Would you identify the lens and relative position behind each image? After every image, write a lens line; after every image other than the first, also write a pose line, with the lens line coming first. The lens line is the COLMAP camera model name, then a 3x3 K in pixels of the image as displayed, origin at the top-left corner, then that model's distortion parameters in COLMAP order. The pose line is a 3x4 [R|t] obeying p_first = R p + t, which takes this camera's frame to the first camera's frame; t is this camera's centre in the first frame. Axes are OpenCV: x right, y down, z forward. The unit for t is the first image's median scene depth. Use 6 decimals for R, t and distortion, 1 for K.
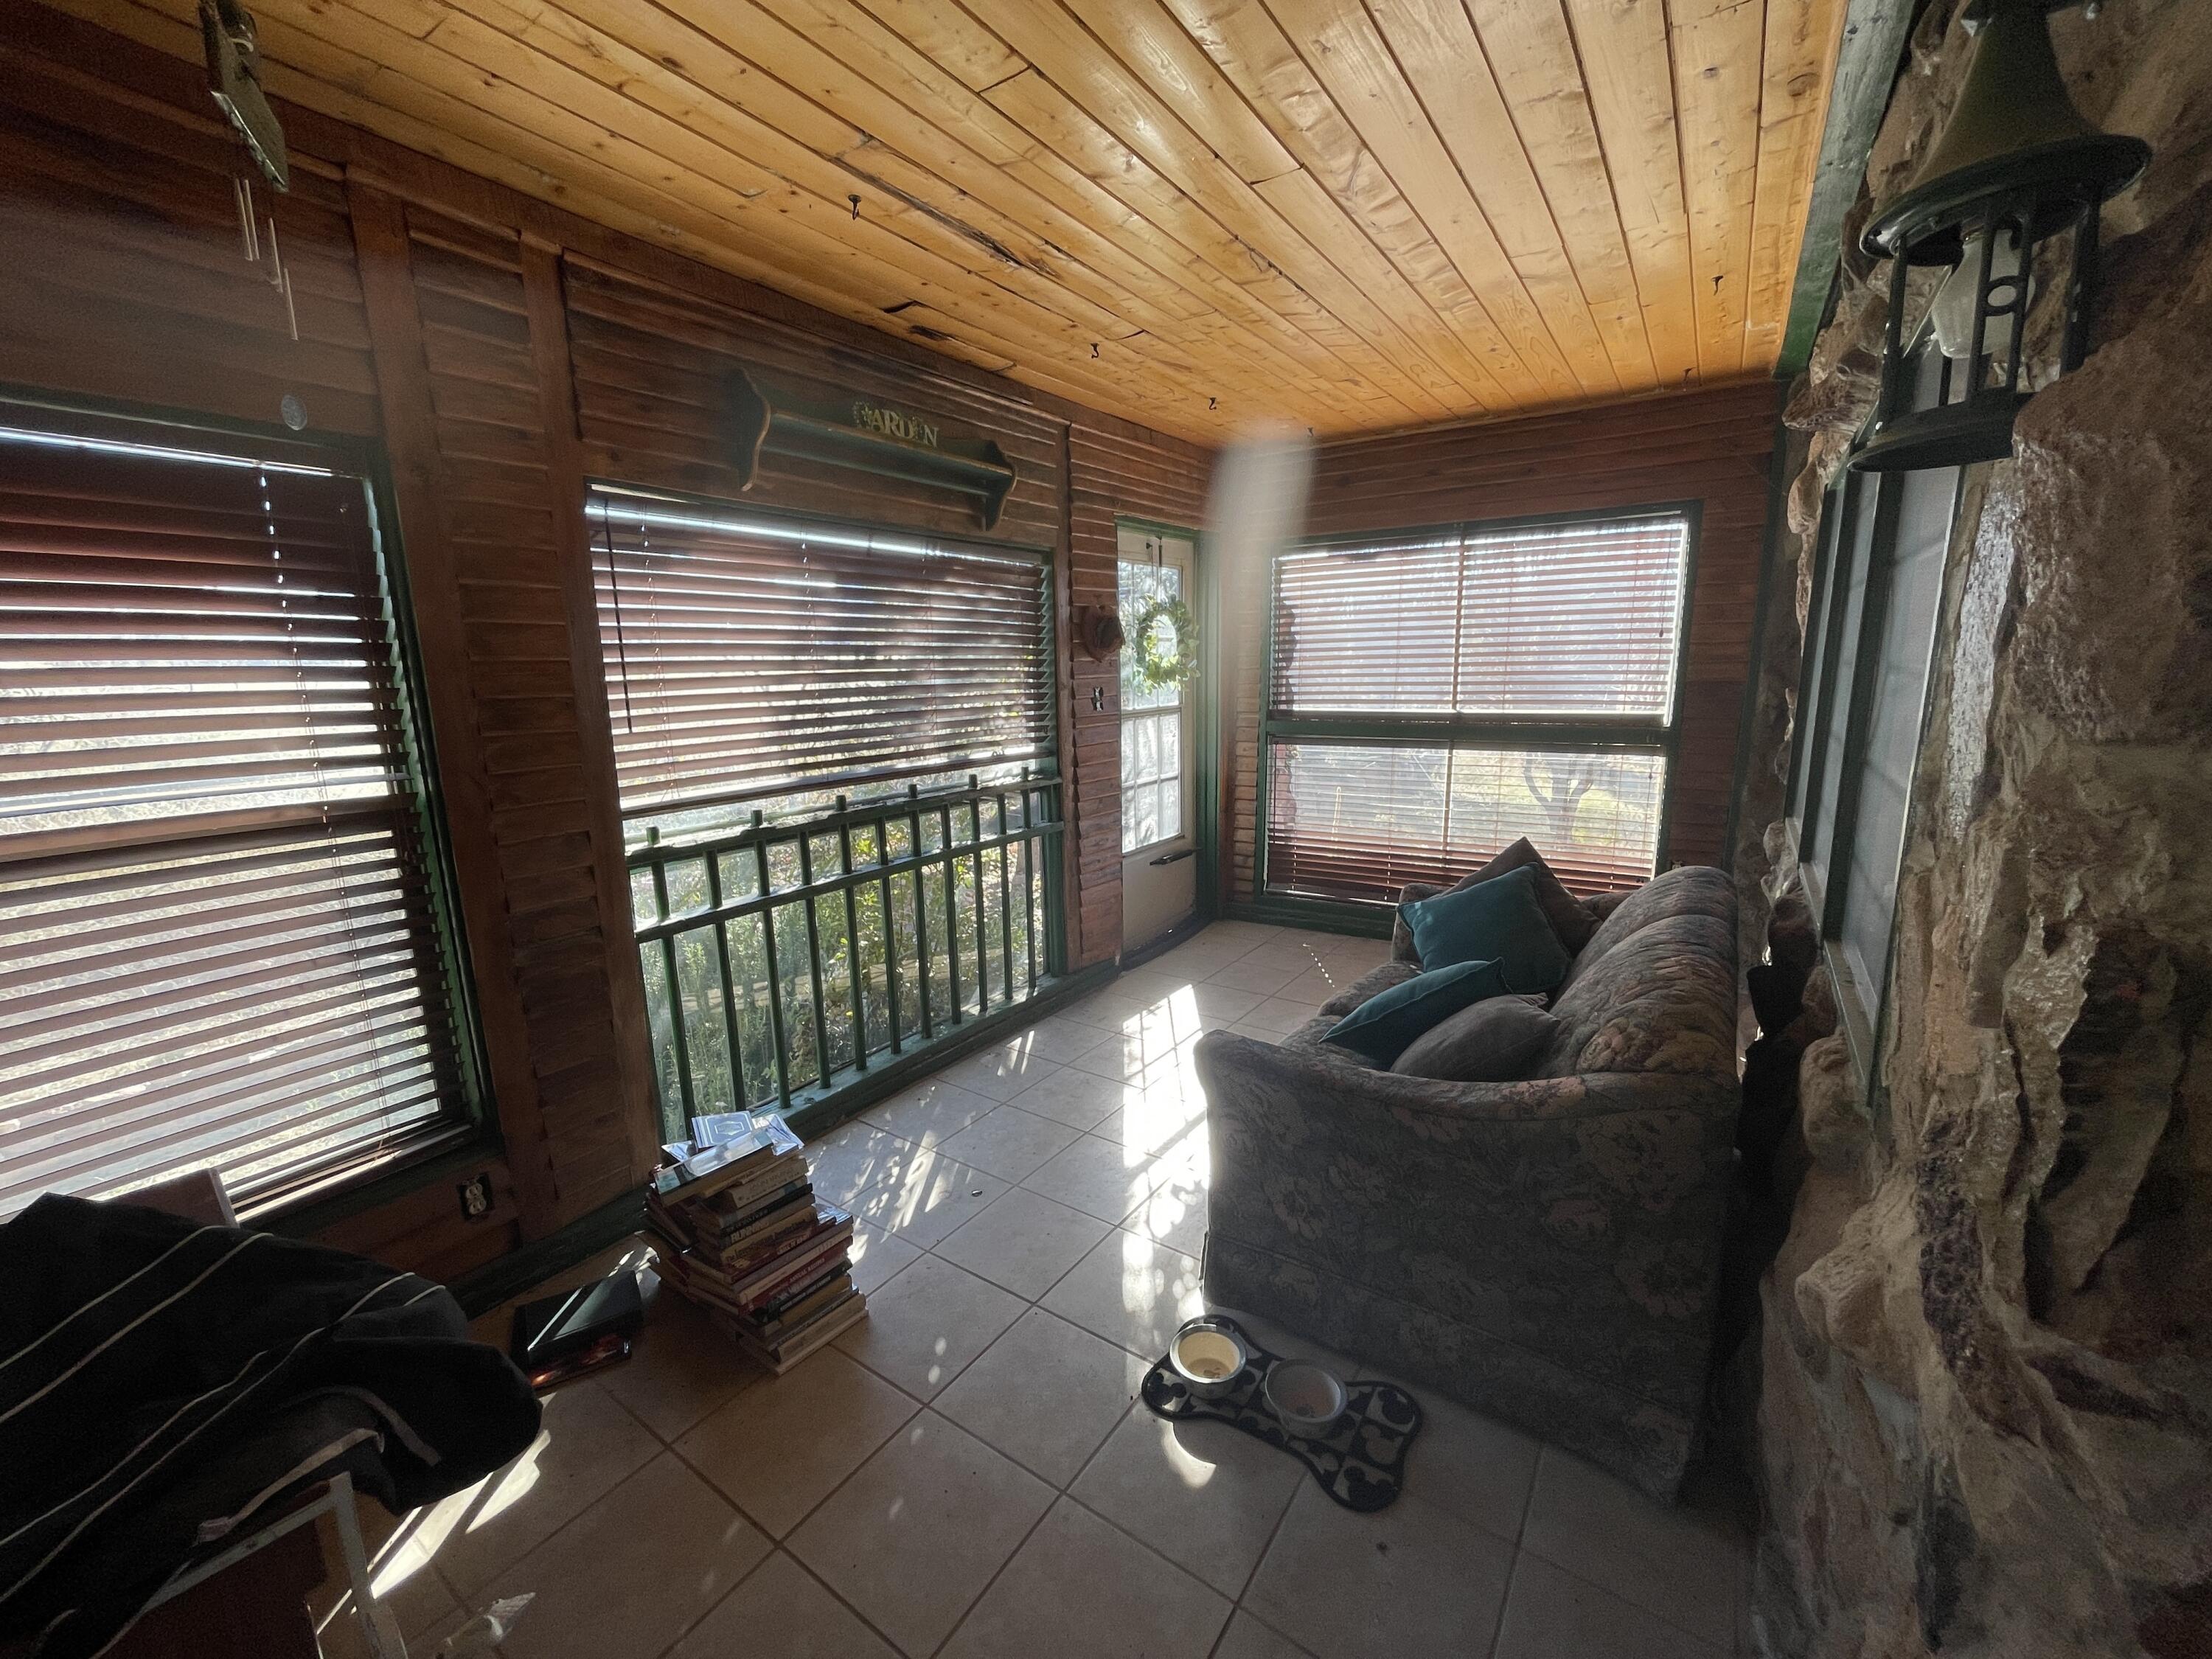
lens RADIAL K [[888.8, 0, 1097.2], [0, 888.8, 827.5], [0, 0, 1]] dist [0.000522, -0.000246]
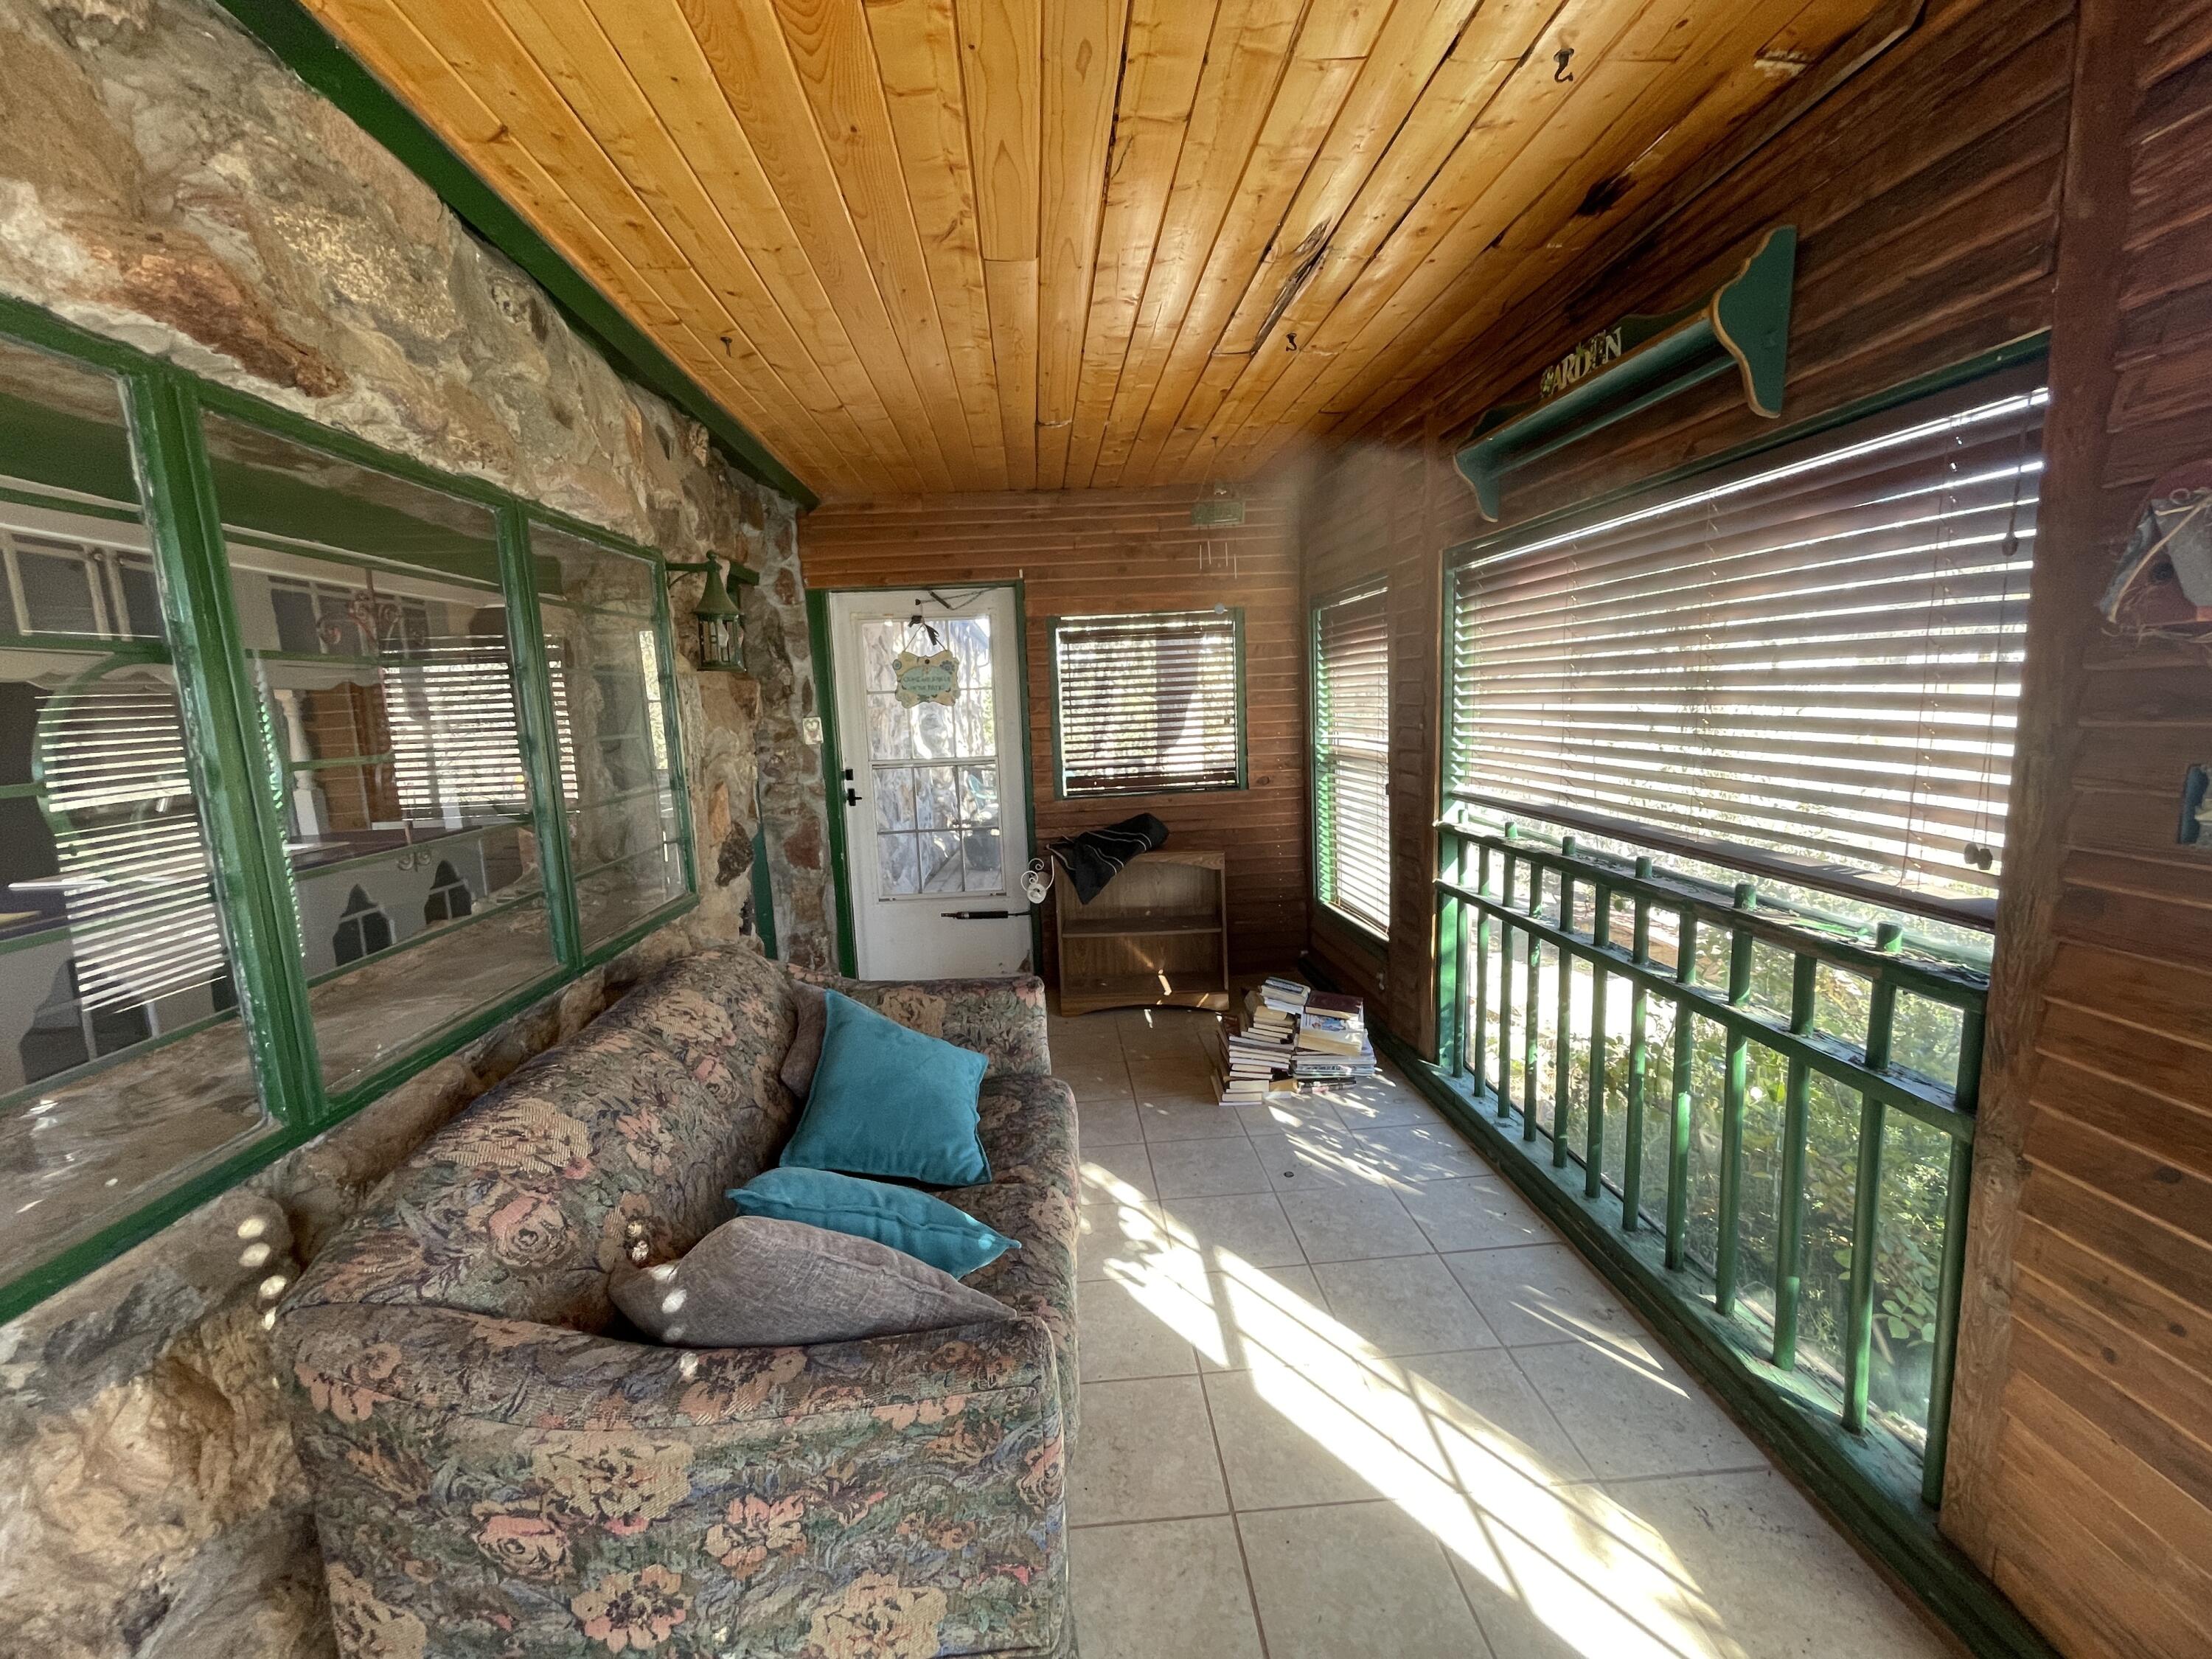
lens RADIAL K [[888.8, 0, 1097.2], [0, 888.8, 827.5], [0, 0, 1]] dist [0.000522, -0.000246]
pose [[-0.776842, 0.140083, -0.613916, 0.616025], [-0.063958, 0.952347, 0.298237, -0.286620], [0.626439, 0.270948, -0.730863, 1.432761]]
